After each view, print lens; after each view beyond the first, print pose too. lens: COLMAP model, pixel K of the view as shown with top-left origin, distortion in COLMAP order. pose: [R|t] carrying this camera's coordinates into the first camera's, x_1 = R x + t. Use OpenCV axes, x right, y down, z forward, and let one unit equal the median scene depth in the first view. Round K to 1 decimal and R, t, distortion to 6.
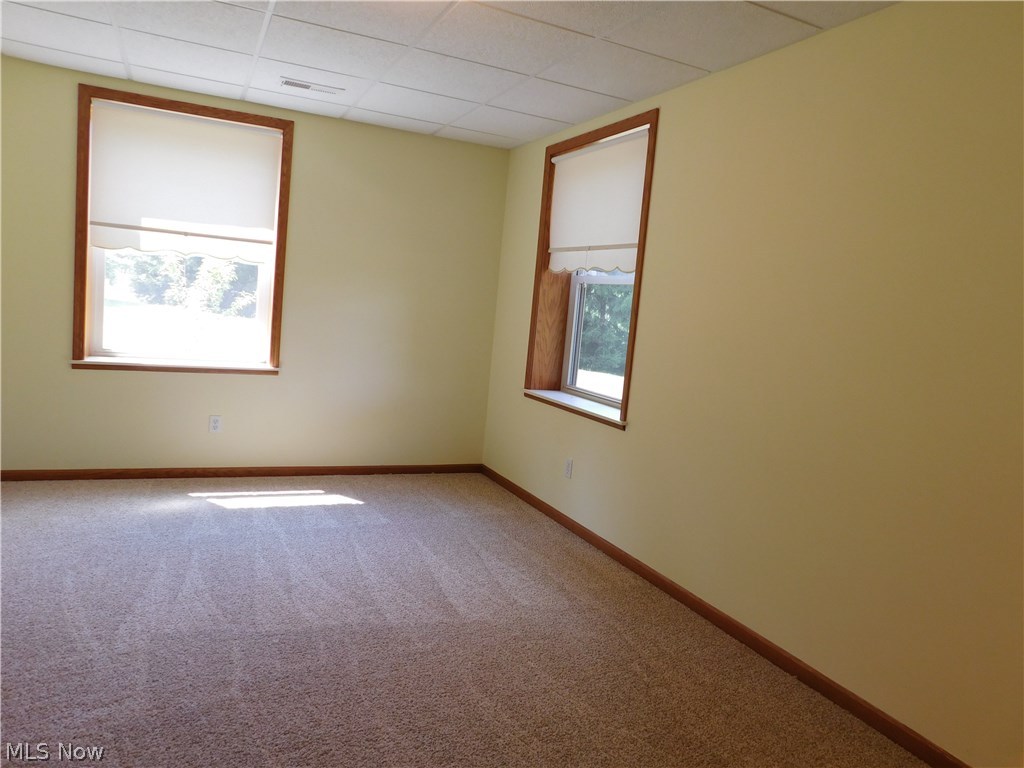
lens RADIAL K [[714.9, 0, 512.0], [0, 714.9, 384.0], [0, 0, 1]] dist [-0.004107, 0.002365]
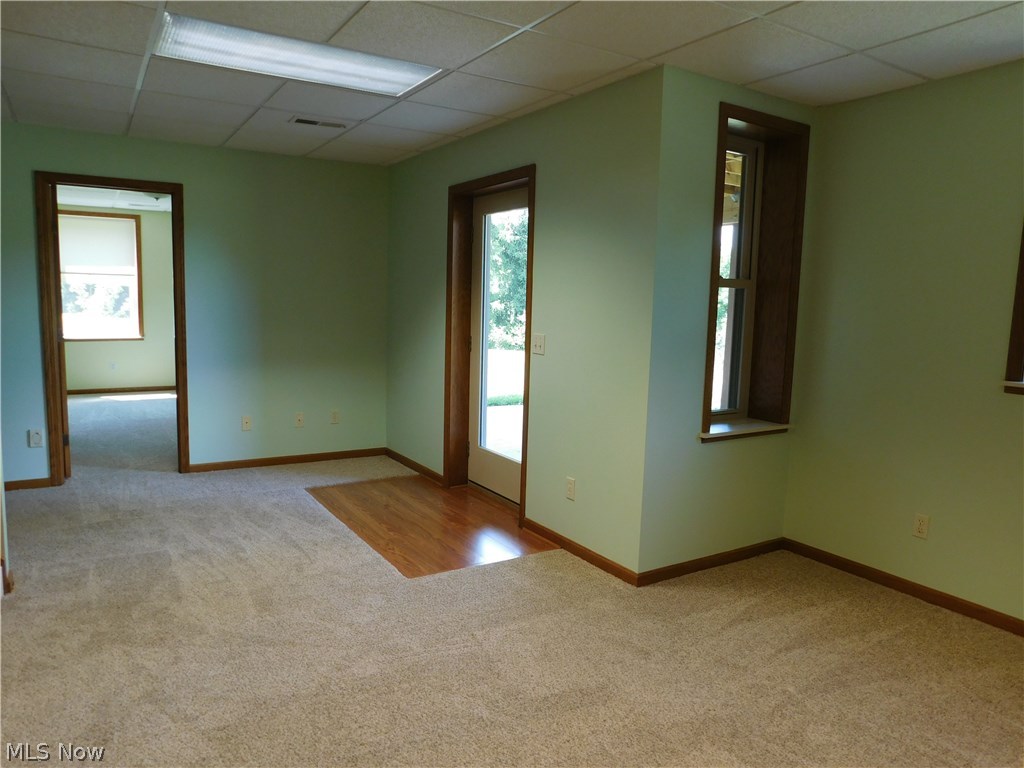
lens RADIAL K [[688.9, 0, 512.0], [0, 688.9, 384.0], [0, 0, 1]] dist [-0.004745, -0.001372]
pose [[0.990177, -0.069237, 0.121476, 0.472810], [0.067135, 0.997516, 0.021318, 0.145223], [-0.122650, -0.012954, 0.992365, -1.087194]]
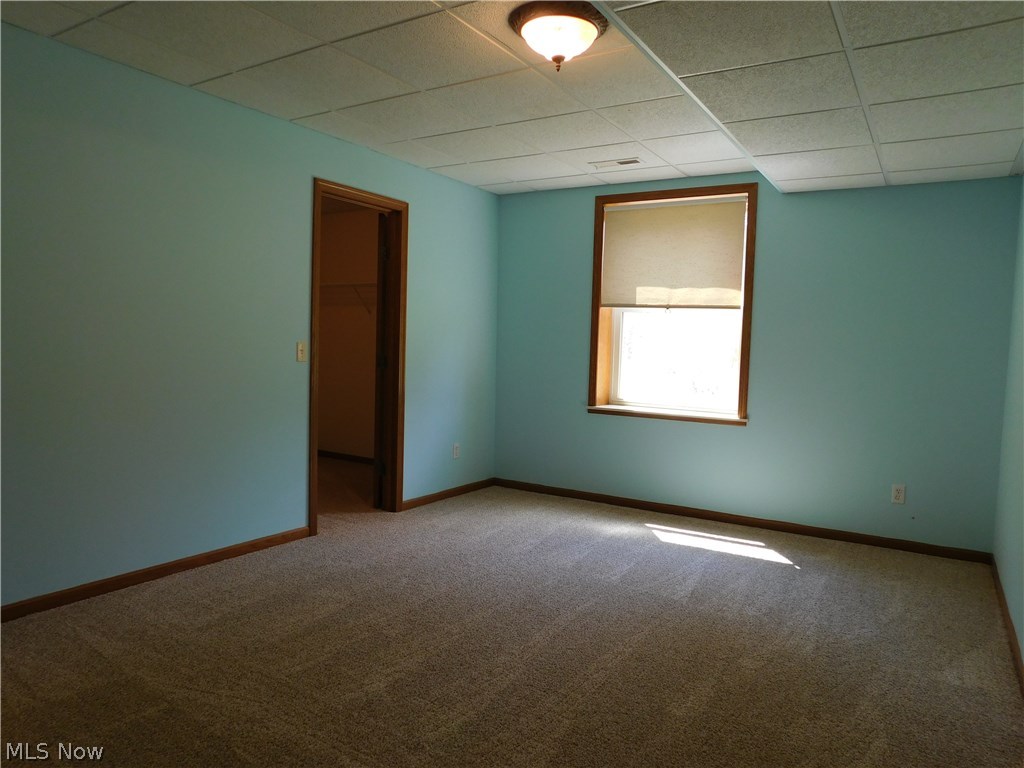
lens RADIAL K [[714.9, 0, 512.0], [0, 714.9, 384.0], [0, 0, 1]] dist [-0.004107, 0.002365]
pose [[0.569306, -0.013412, -0.822017, 0.346635], [-0.073696, 0.995009, -0.067274, 0.022288], [0.818816, 0.098879, 0.565476, 0.143836]]
